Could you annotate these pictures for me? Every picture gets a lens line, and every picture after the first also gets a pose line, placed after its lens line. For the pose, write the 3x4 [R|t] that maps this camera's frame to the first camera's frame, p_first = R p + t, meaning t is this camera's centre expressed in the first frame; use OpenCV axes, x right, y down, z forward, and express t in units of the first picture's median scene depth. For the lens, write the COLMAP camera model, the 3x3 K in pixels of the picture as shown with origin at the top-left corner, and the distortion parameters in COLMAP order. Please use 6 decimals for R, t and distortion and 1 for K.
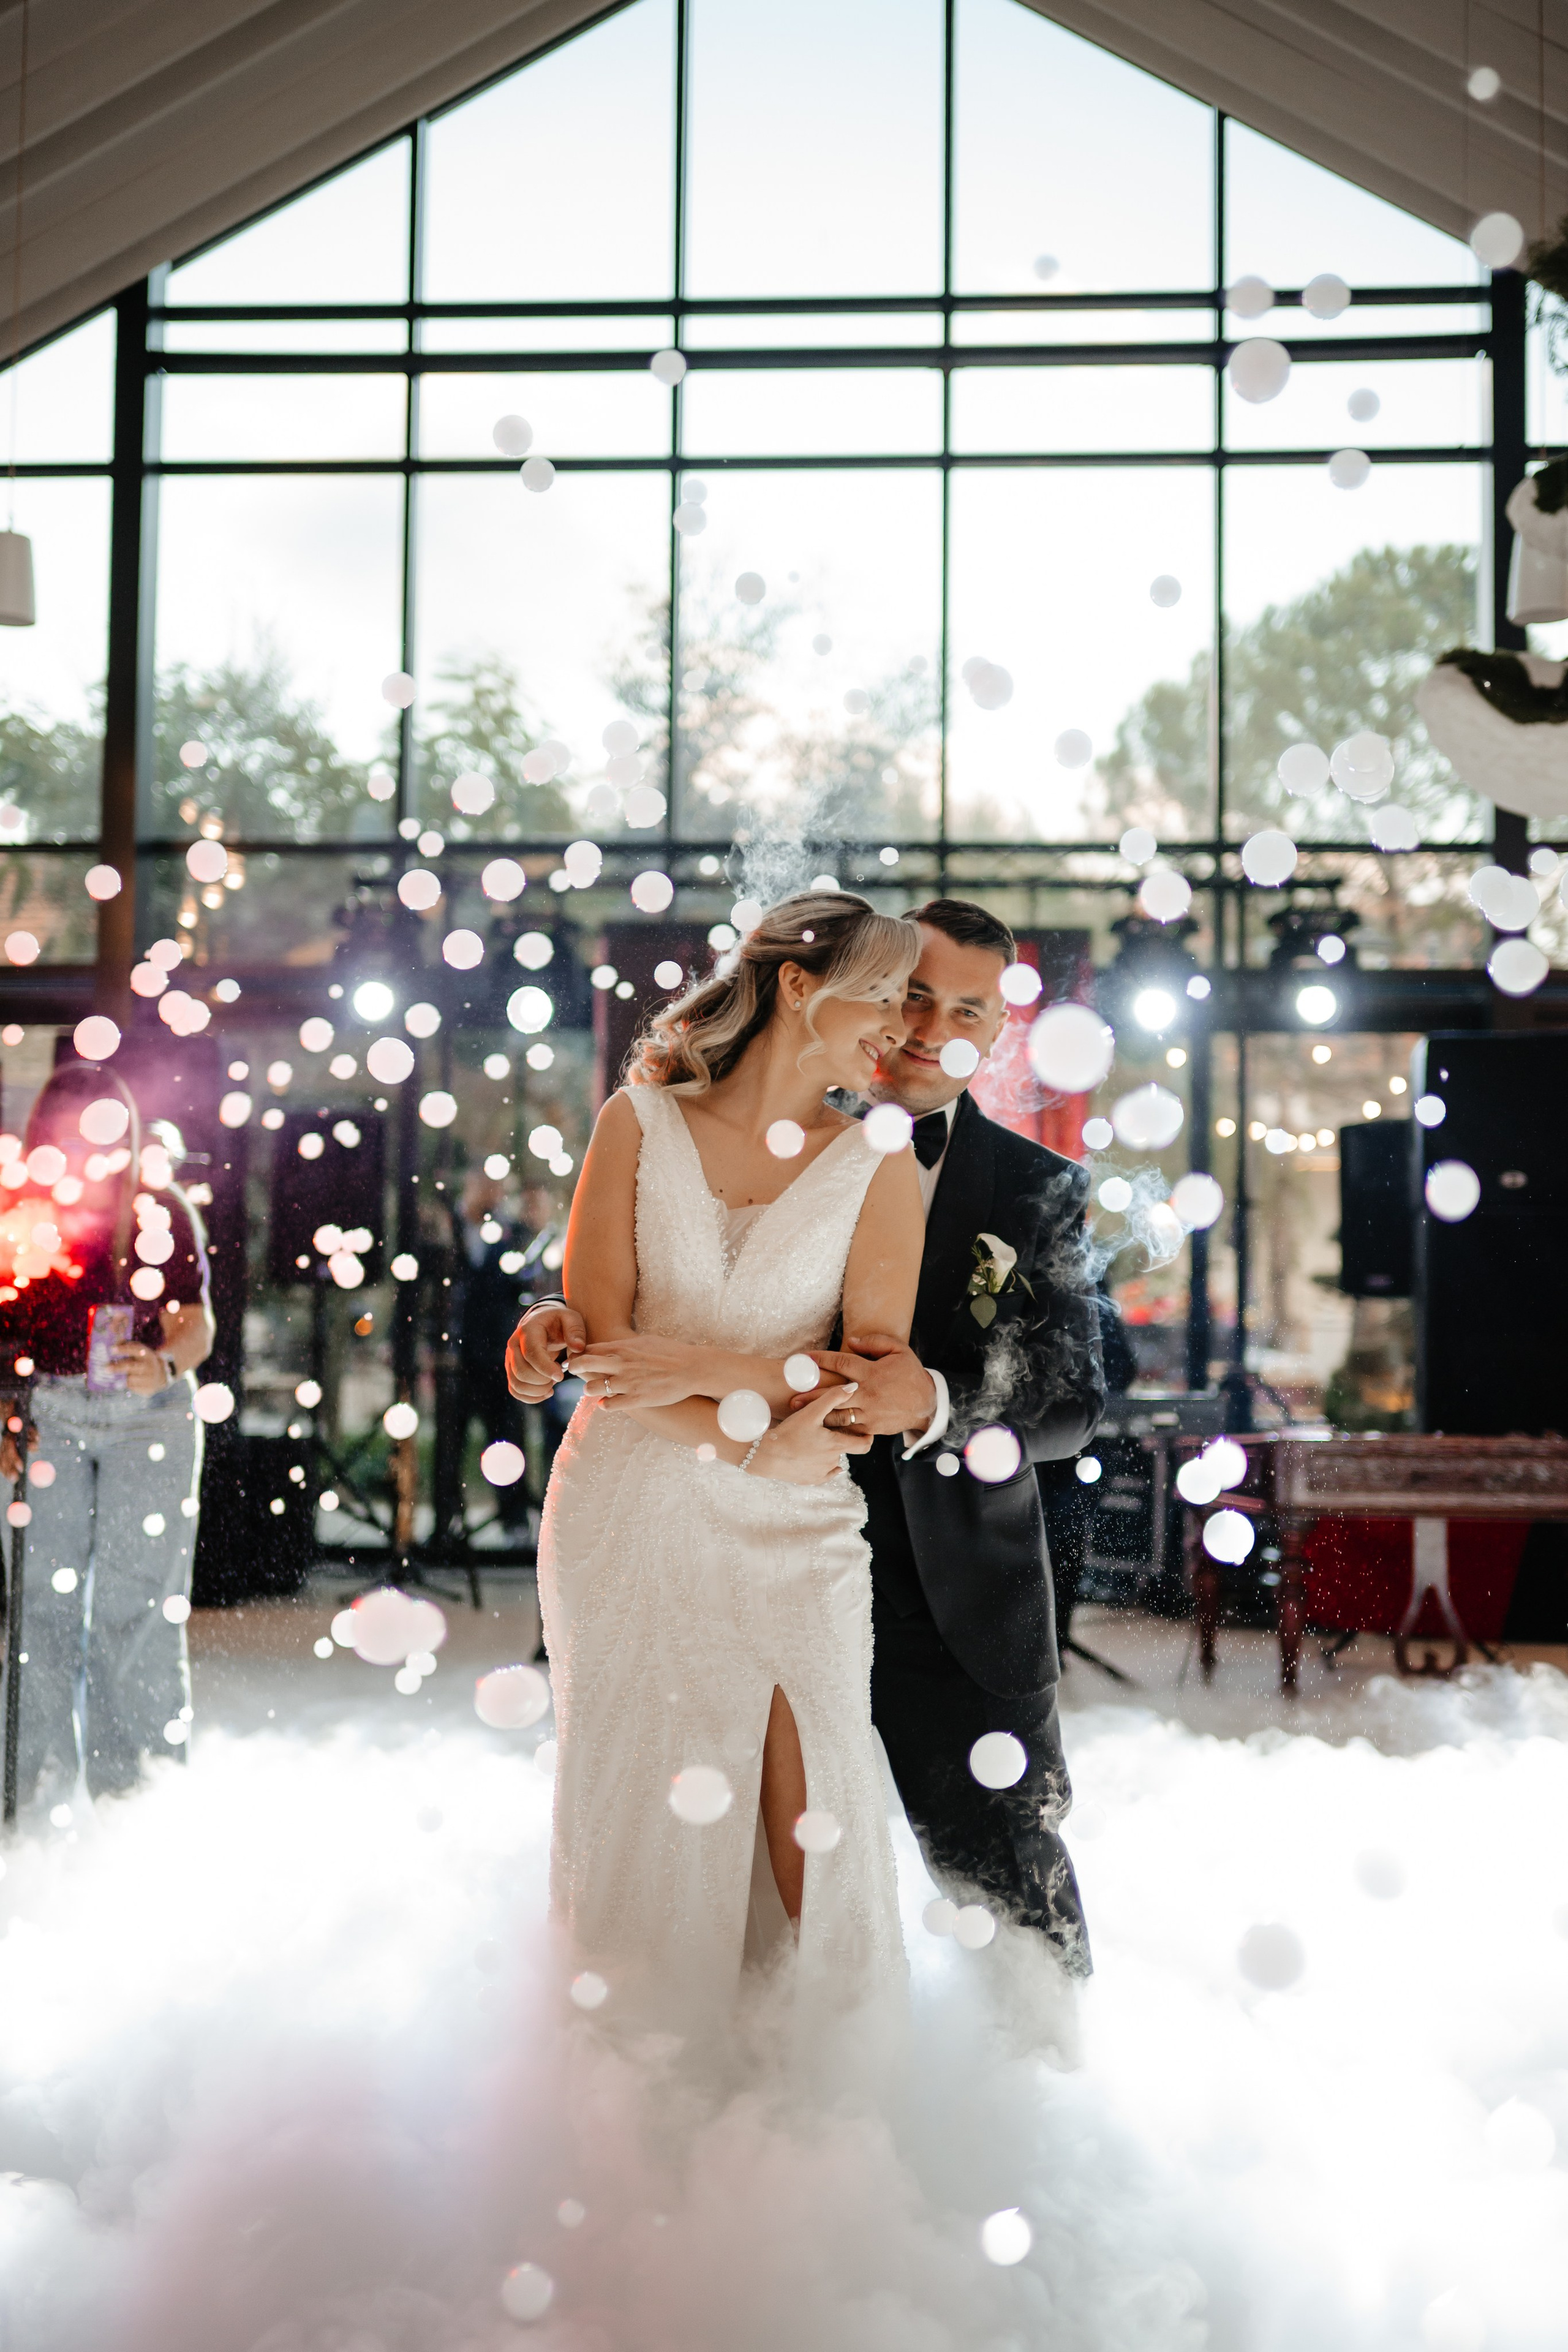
lens RADIAL K [[2358.6, 0, 876.5], [0, 2358.6, 1203.9], [0, 0, 1]] dist [-0.010544, 0.000000]
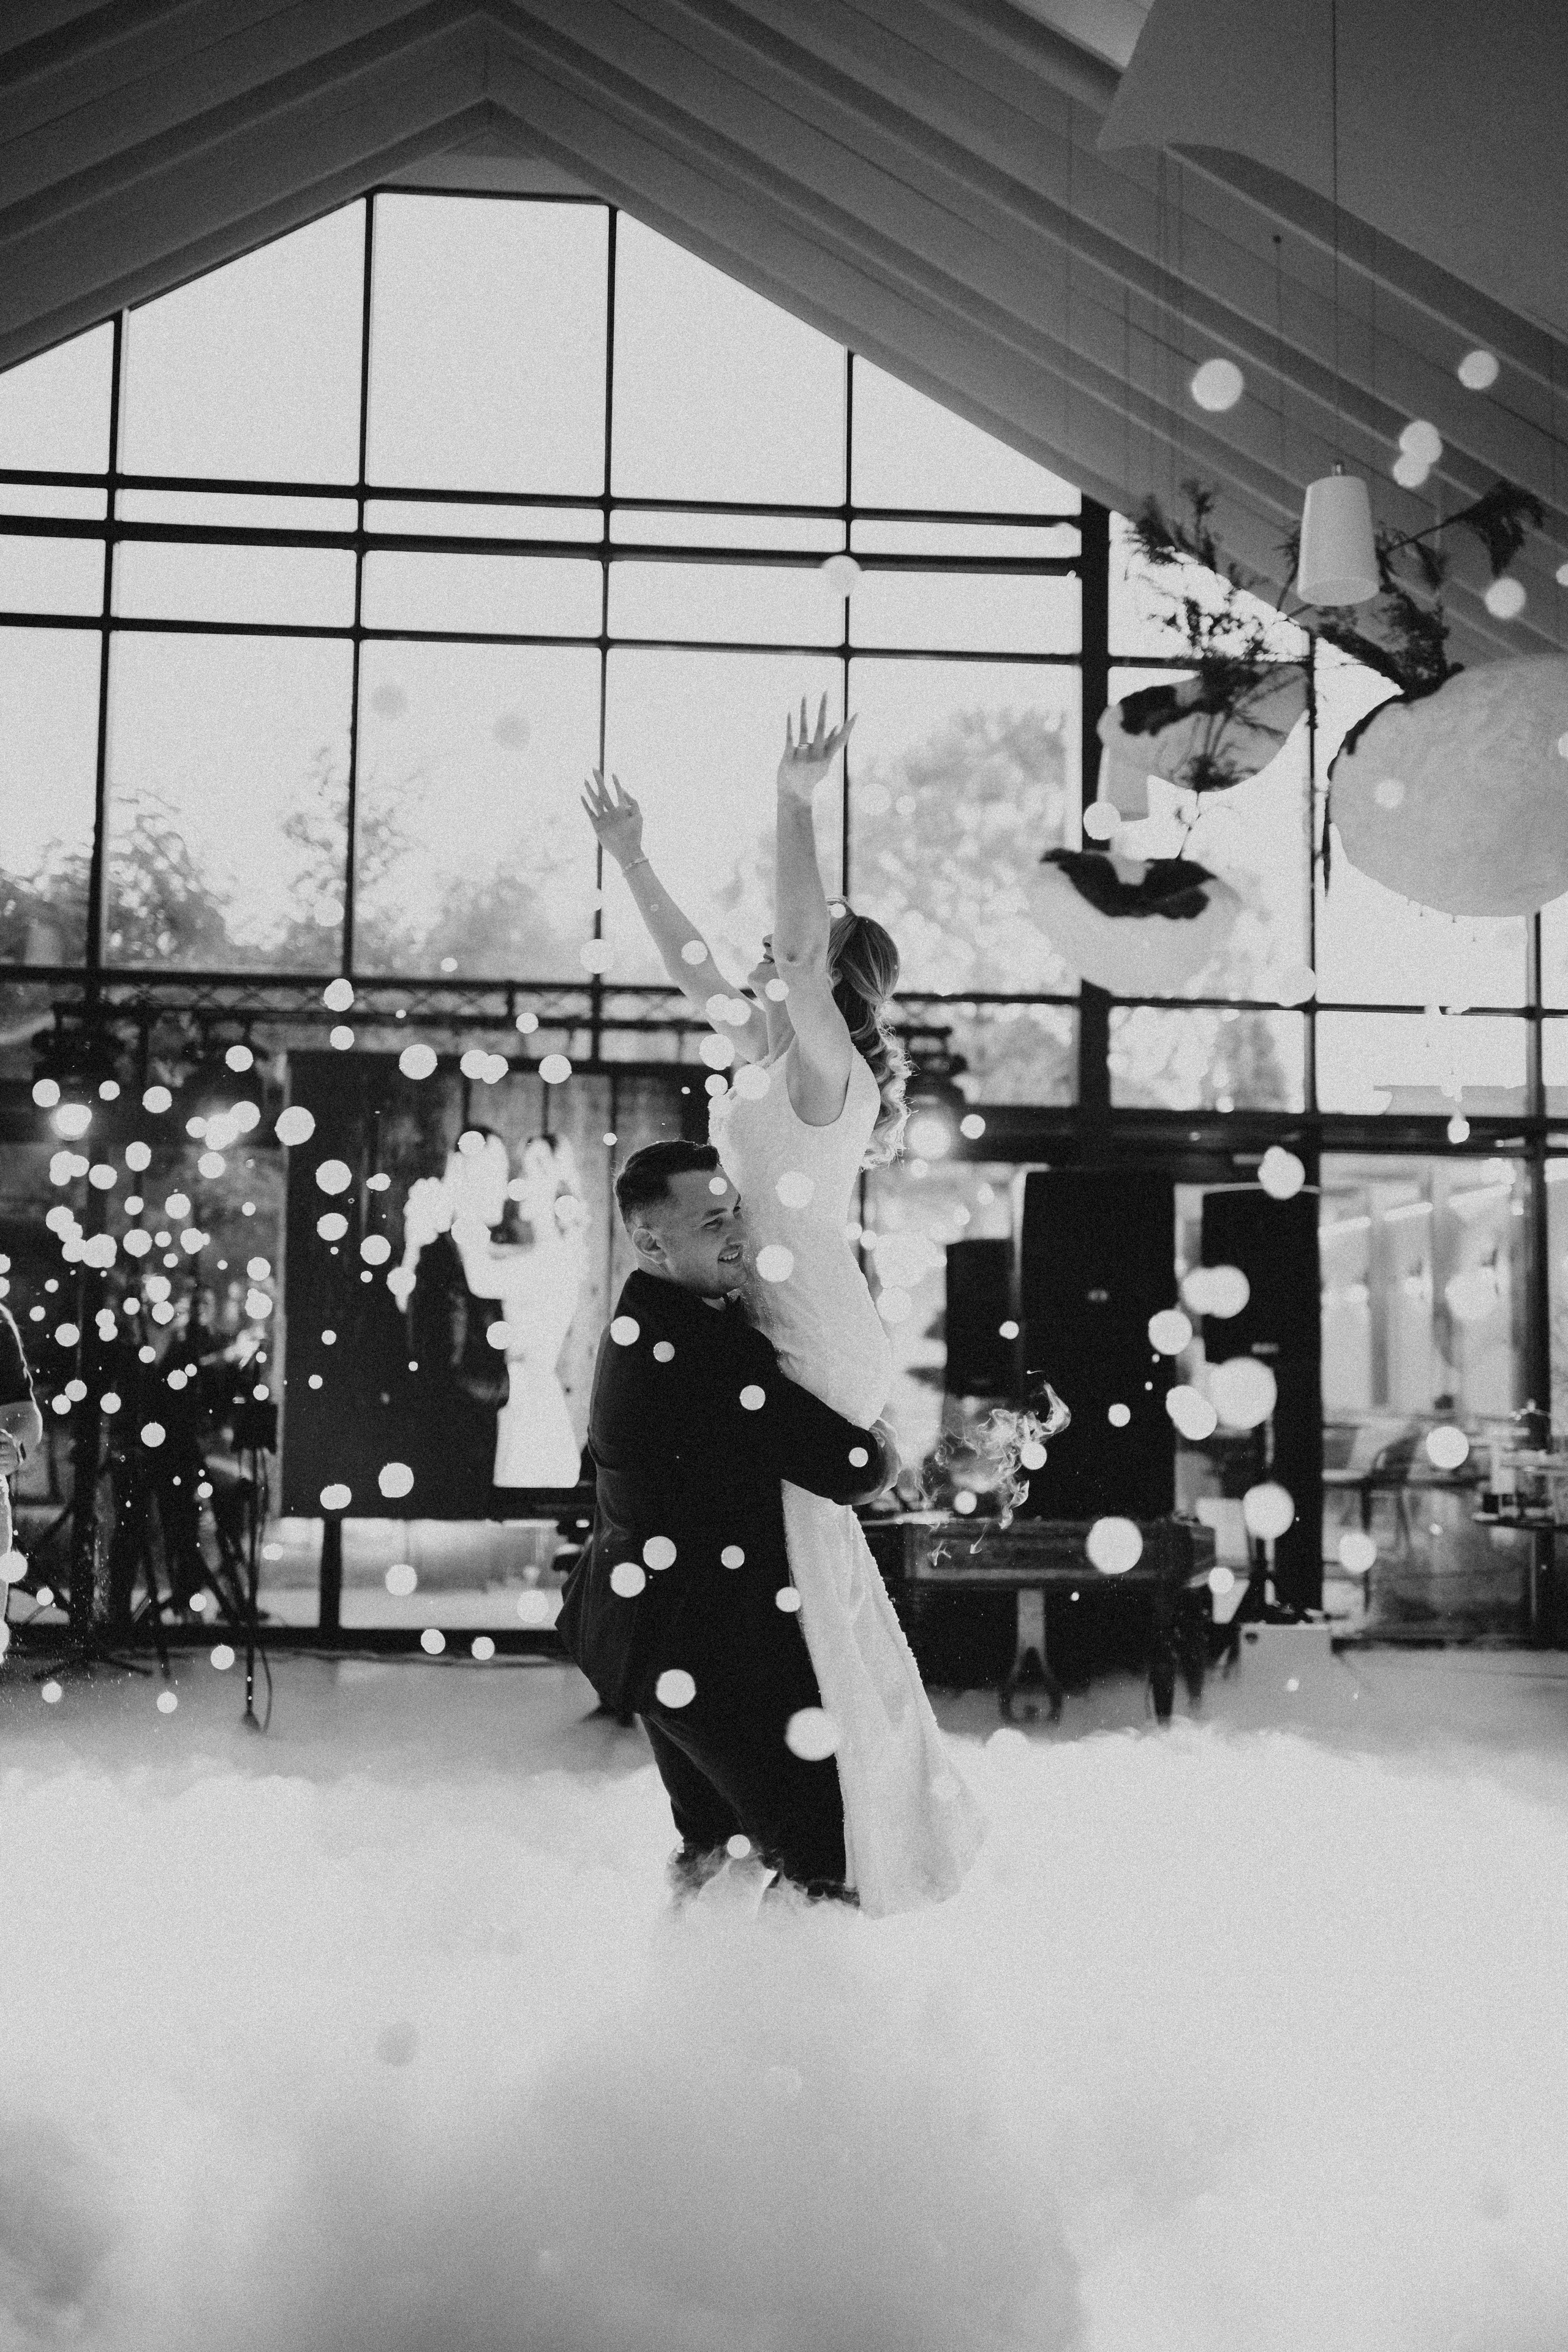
lens RADIAL K [[2358.6, 0, 770.8], [0, 2358.6, 1199.8], [0, 0, 1]] dist [-0.010544, 0.000000]
pose [[0.990282, 0.015635, 0.138193, -0.042344], [-0.010691, 0.999278, -0.036445, -0.011933], [-0.138664, 0.034613, 0.989734, -0.104959]]
